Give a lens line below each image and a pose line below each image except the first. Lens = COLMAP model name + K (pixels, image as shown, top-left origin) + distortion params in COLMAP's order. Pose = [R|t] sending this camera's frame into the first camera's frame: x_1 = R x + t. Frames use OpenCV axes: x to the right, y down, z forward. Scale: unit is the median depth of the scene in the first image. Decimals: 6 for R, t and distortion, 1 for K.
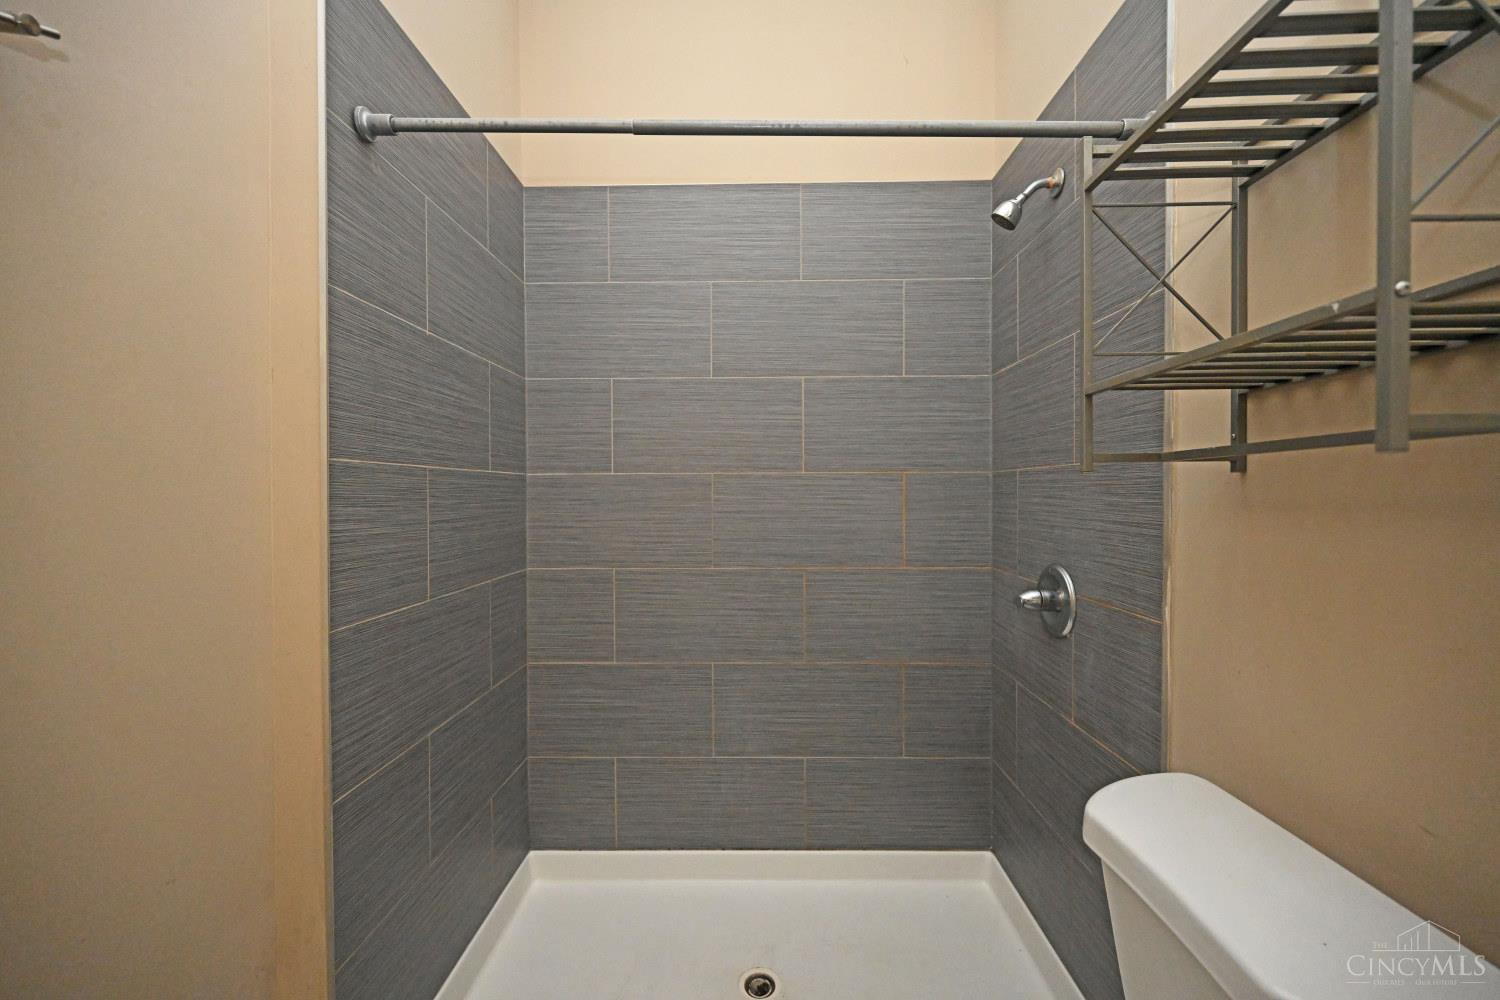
lens RADIAL K [[587.3, 0, 752.0], [0, 587.3, 502.5], [0, 0, 1]] dist [-0.001075, -0.000201]
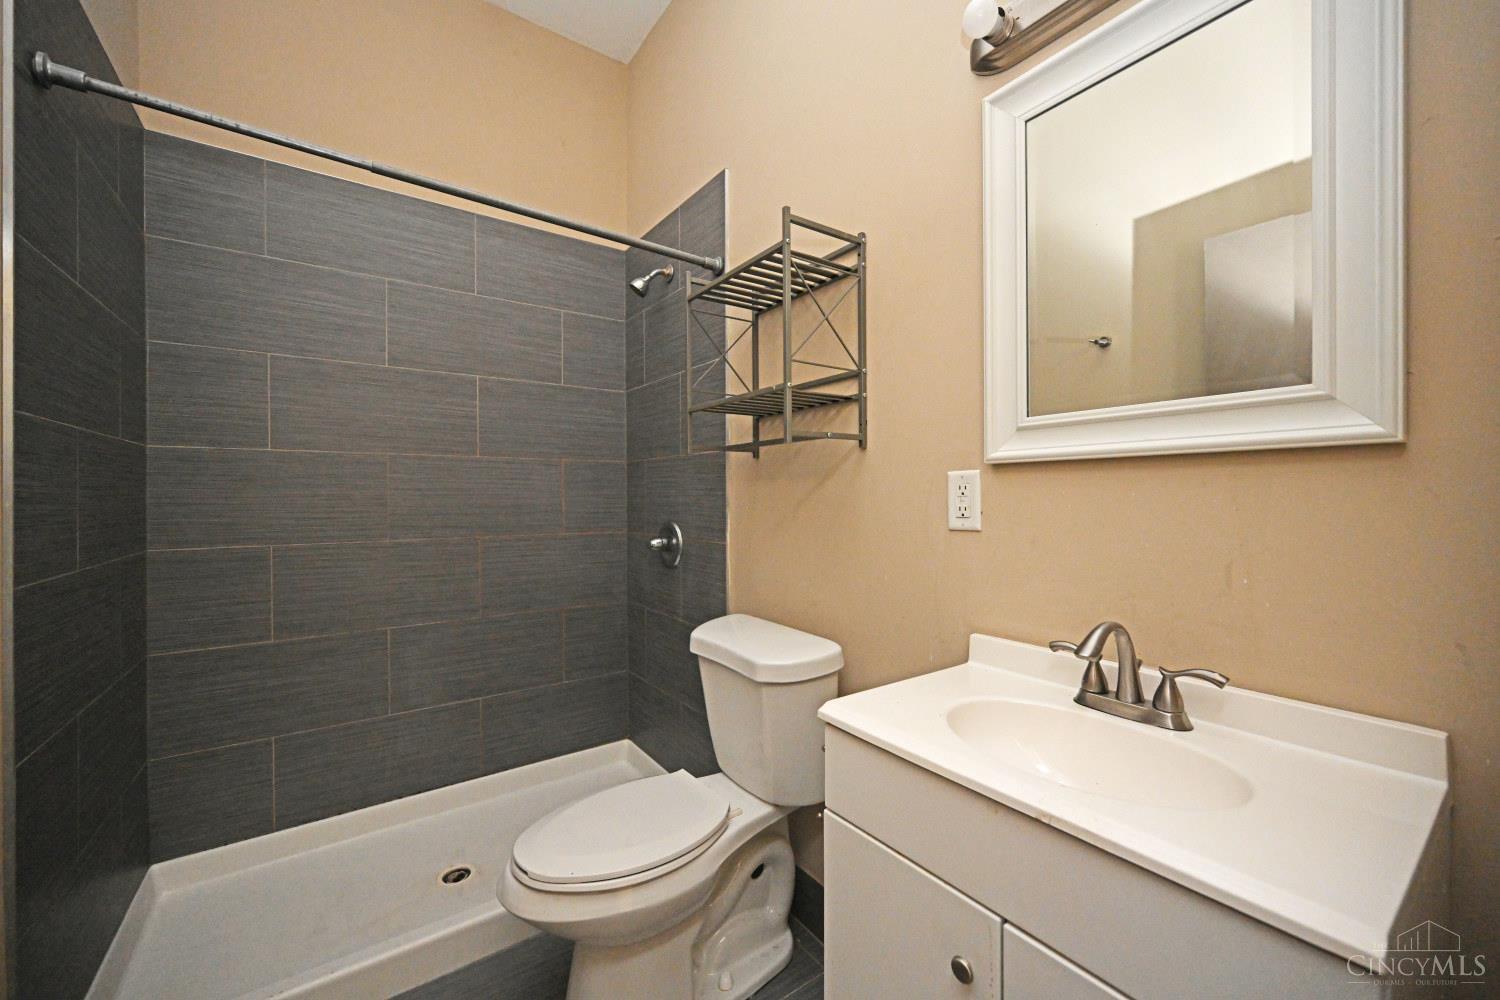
lens RADIAL K [[587.3, 0, 752.0], [0, 587.3, 502.5], [0, 0, 1]] dist [-0.001075, -0.000201]
pose [[0.803255, -0.004684, 0.595617, -0.202568], [0.008673, 0.999955, -0.003832, 0.059222], [-0.595572, 0.008243, 0.803260, -0.324380]]
